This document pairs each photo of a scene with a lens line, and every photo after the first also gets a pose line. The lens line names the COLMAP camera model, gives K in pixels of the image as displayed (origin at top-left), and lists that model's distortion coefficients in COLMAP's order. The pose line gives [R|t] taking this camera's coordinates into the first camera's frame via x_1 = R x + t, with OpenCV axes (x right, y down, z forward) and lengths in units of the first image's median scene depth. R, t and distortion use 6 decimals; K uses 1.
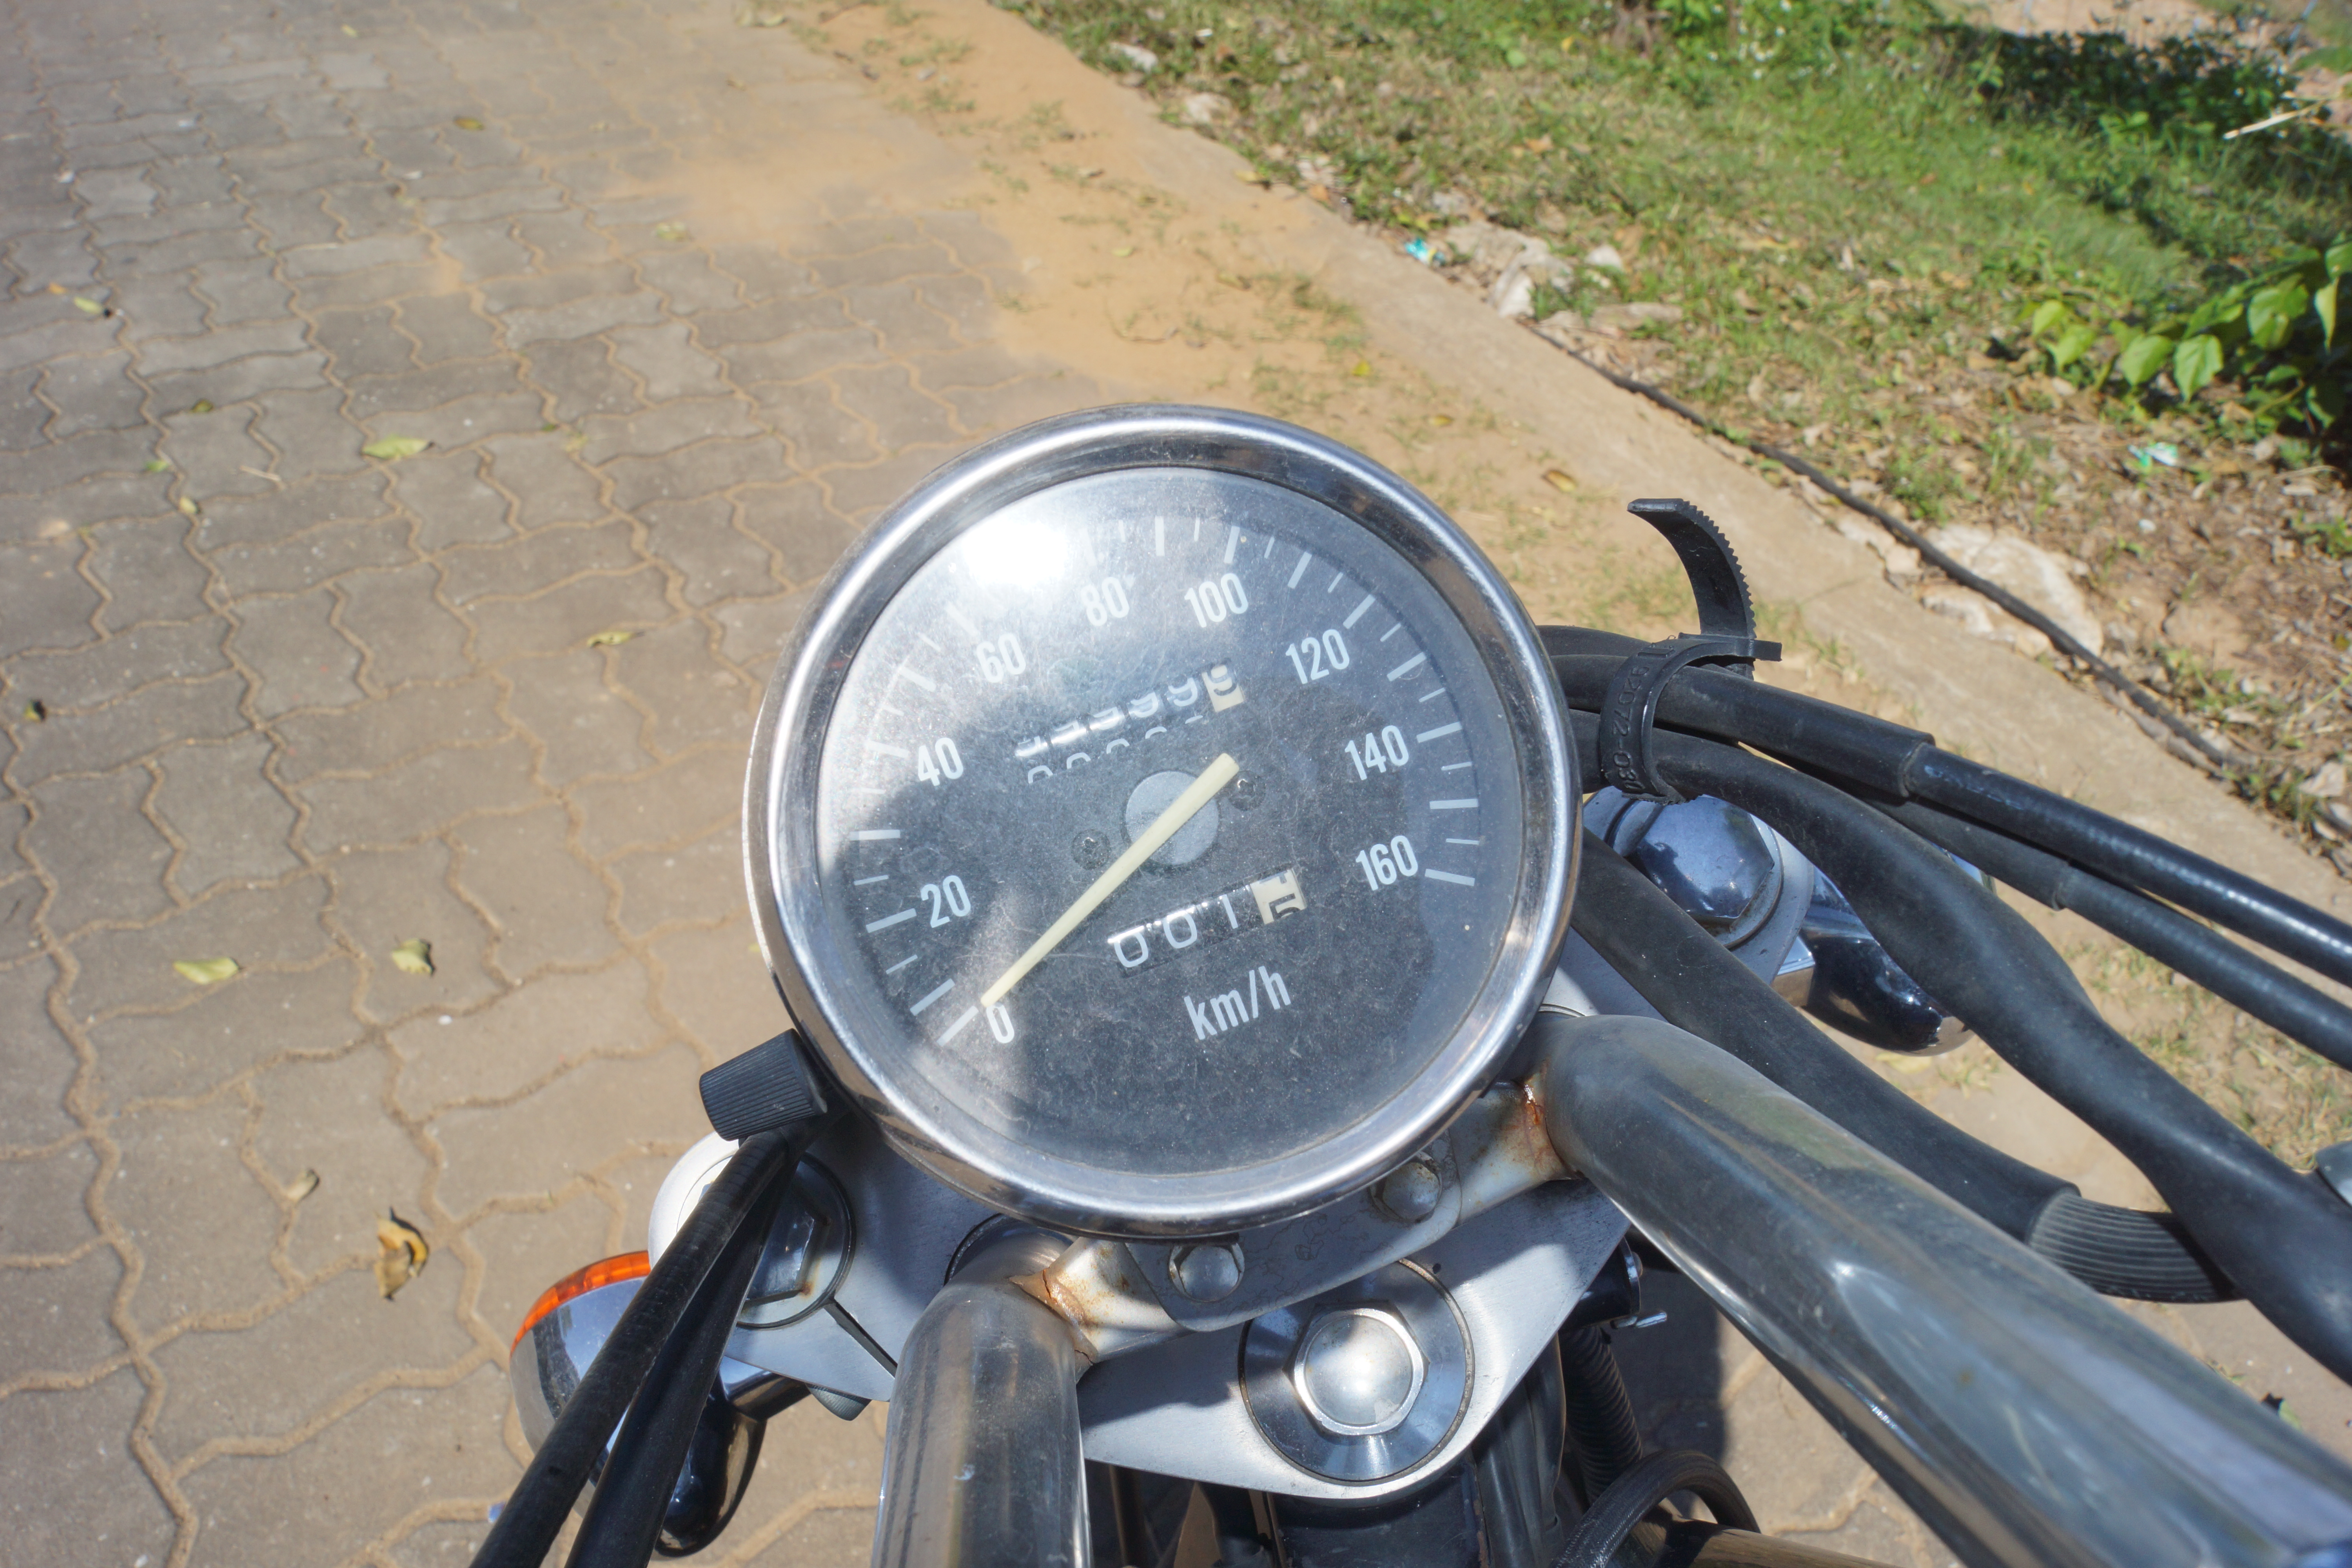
lens RADIAL K [[1764.0, 0, 1166.9], [0, 1764.0, 838.6], [0, 0, 1]] dist [-0.091956, 0.037507]
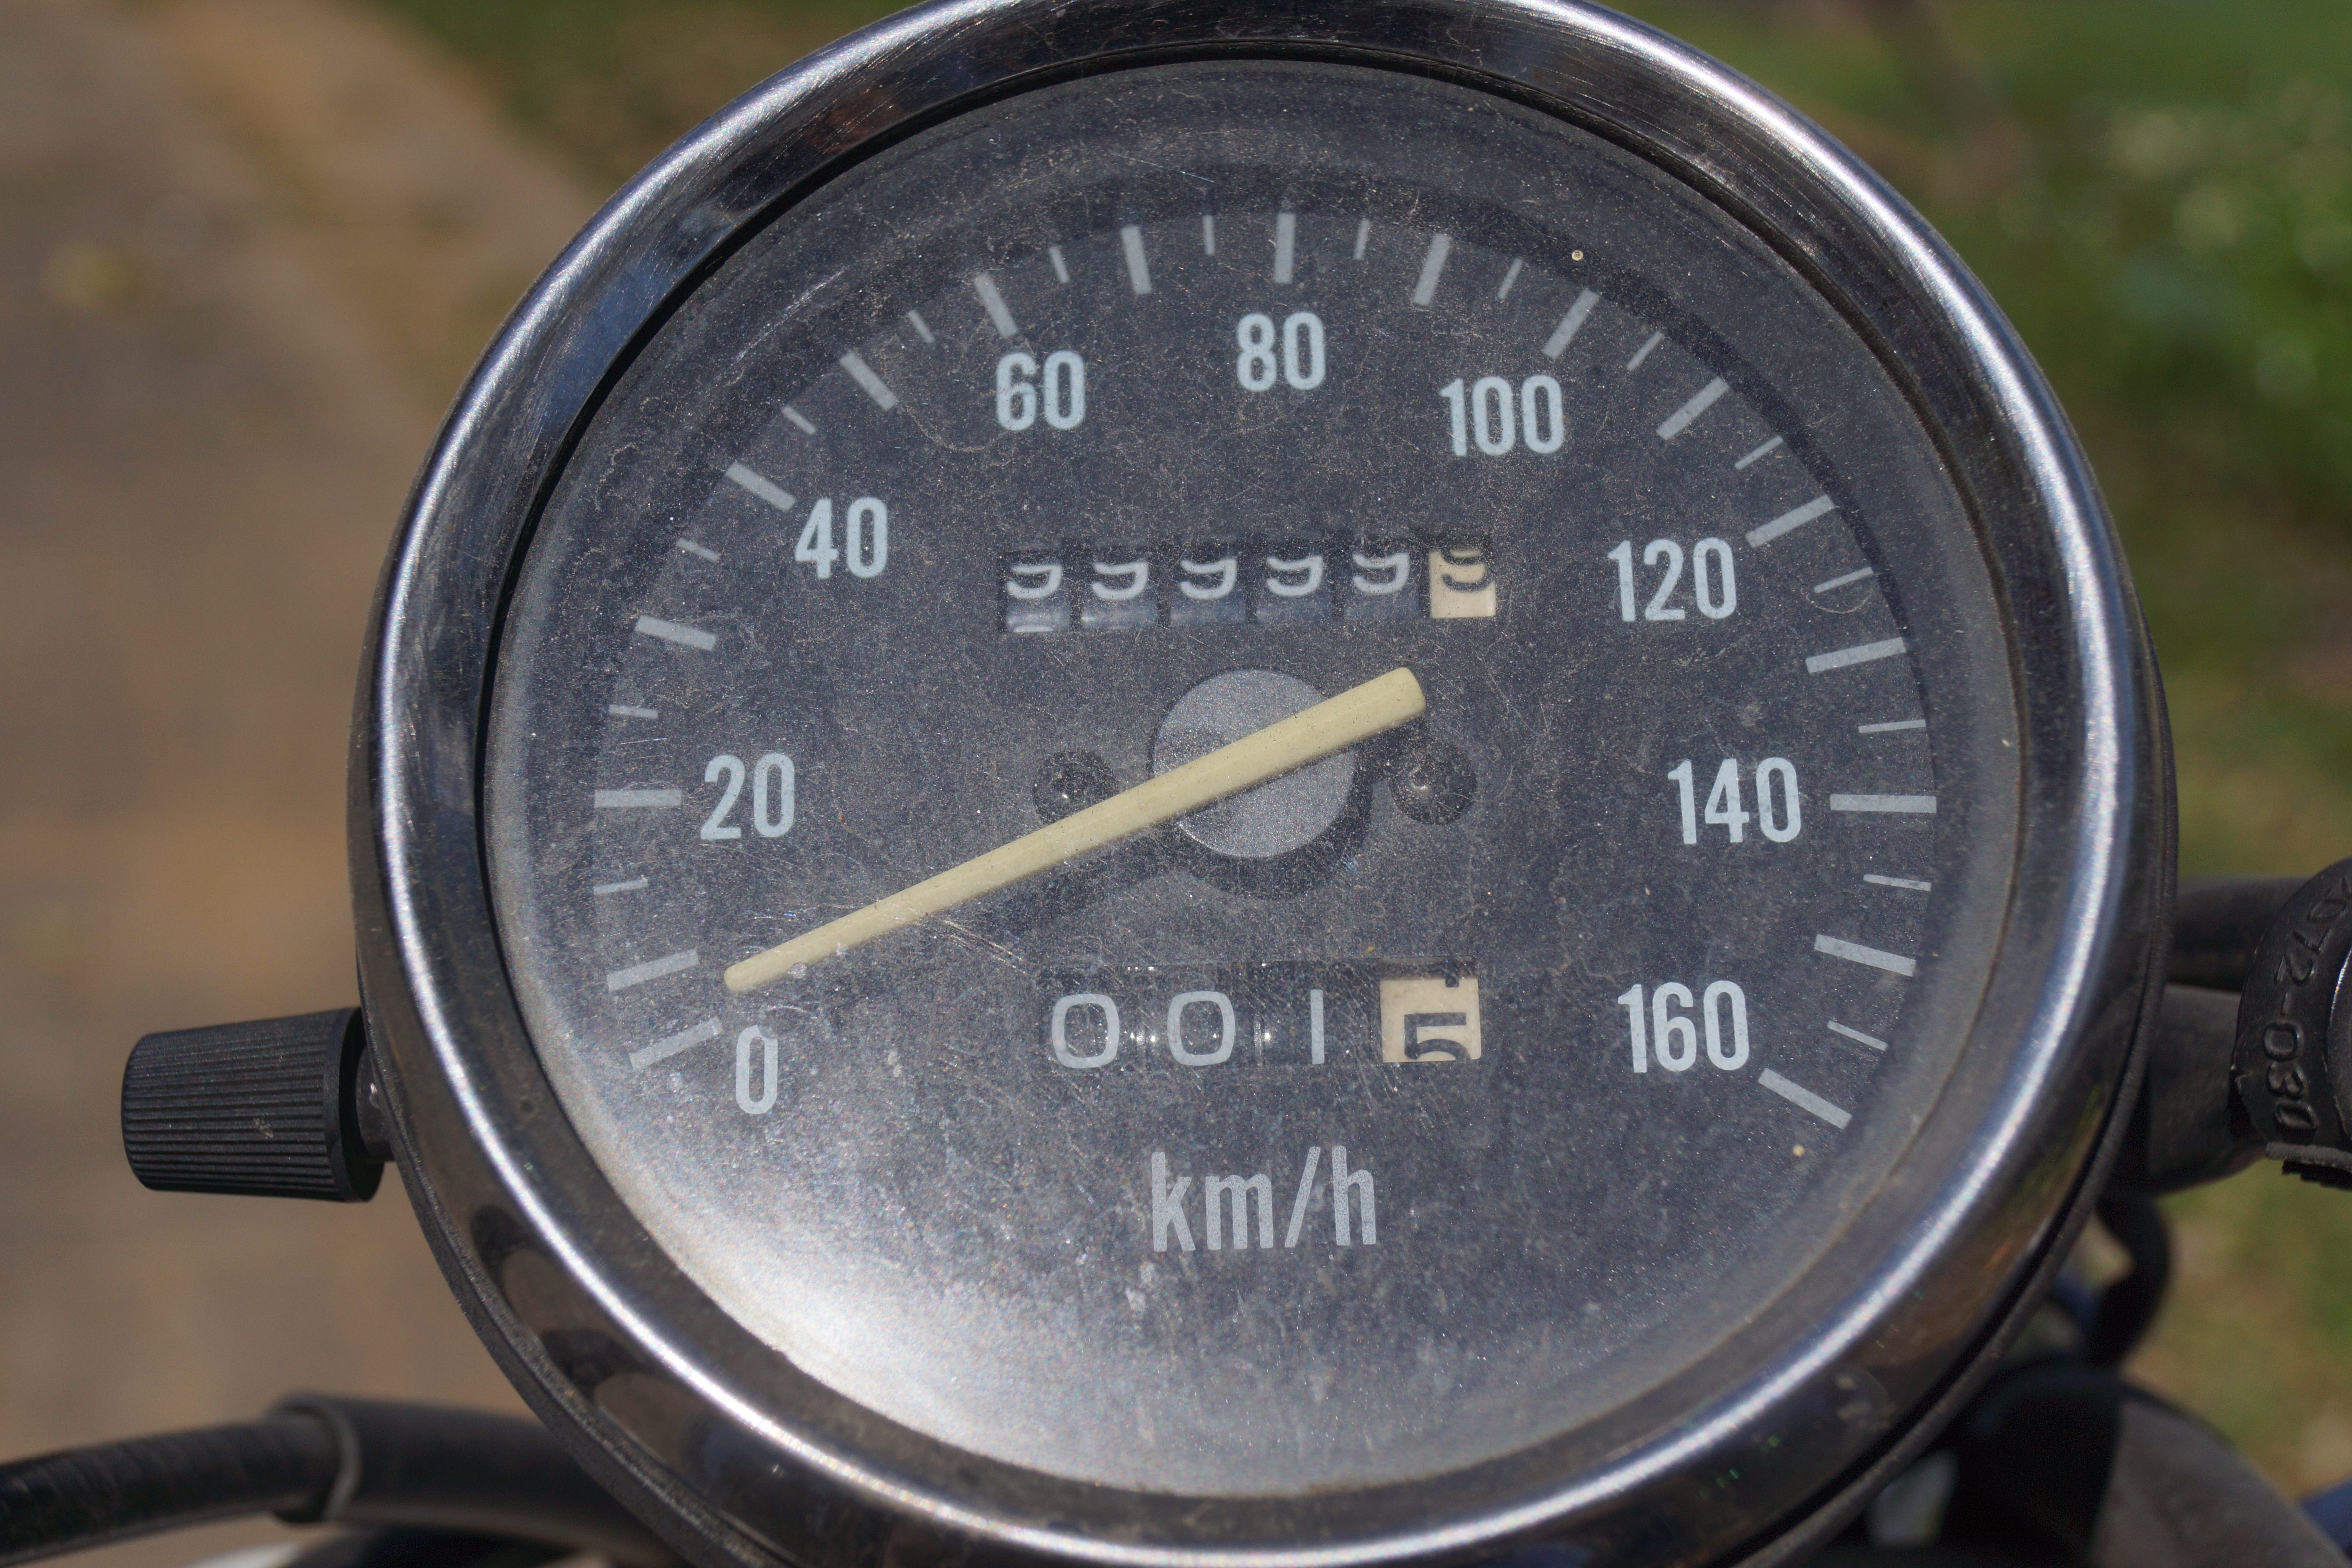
lens RADIAL K [[3395.3, 0, 1175.5], [0, 3395.3, 834.8], [0, 0, 1]] dist [-0.041916, 0.079355]
pose [[0.932711, 0.285479, -0.220348, 0.168587], [-0.341083, 0.896753, -0.281952, 0.239772], [0.117106, 0.338137, 0.933783, 0.154356]]
